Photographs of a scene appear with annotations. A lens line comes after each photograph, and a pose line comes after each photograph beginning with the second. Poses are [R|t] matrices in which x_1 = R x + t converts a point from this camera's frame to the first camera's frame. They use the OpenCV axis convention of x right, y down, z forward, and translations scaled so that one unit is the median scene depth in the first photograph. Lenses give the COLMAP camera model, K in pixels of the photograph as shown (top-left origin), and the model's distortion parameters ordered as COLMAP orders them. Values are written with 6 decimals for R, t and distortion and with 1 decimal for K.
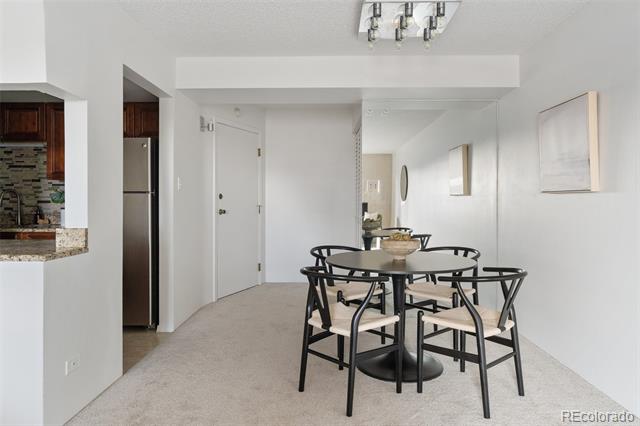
lens RADIAL K [[430.0, 0, 324.6], [0, 430.0, 209.6], [0, 0, 1]] dist [0.009855, 0.002248]
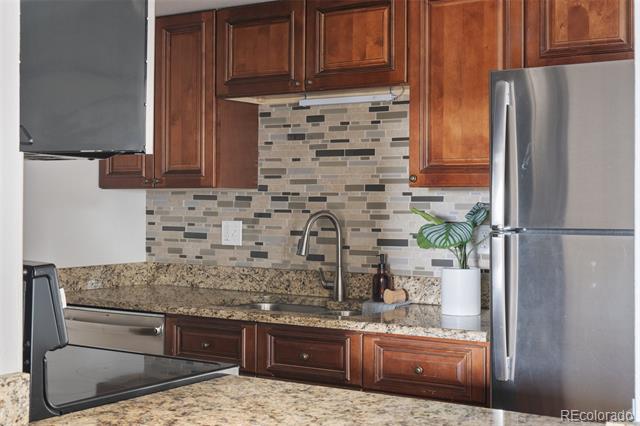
lens RADIAL K [[963.5, 0, 318.4], [0, 963.5, 211.7], [0, 0, 1]] dist [-0.000674, 0.000000]
pose [[0.845449, 0.005706, -0.534026, -0.246183], [-0.014411, 0.999823, -0.012132, -0.034351], [0.533862, 0.017953, 0.845381, 0.236052]]
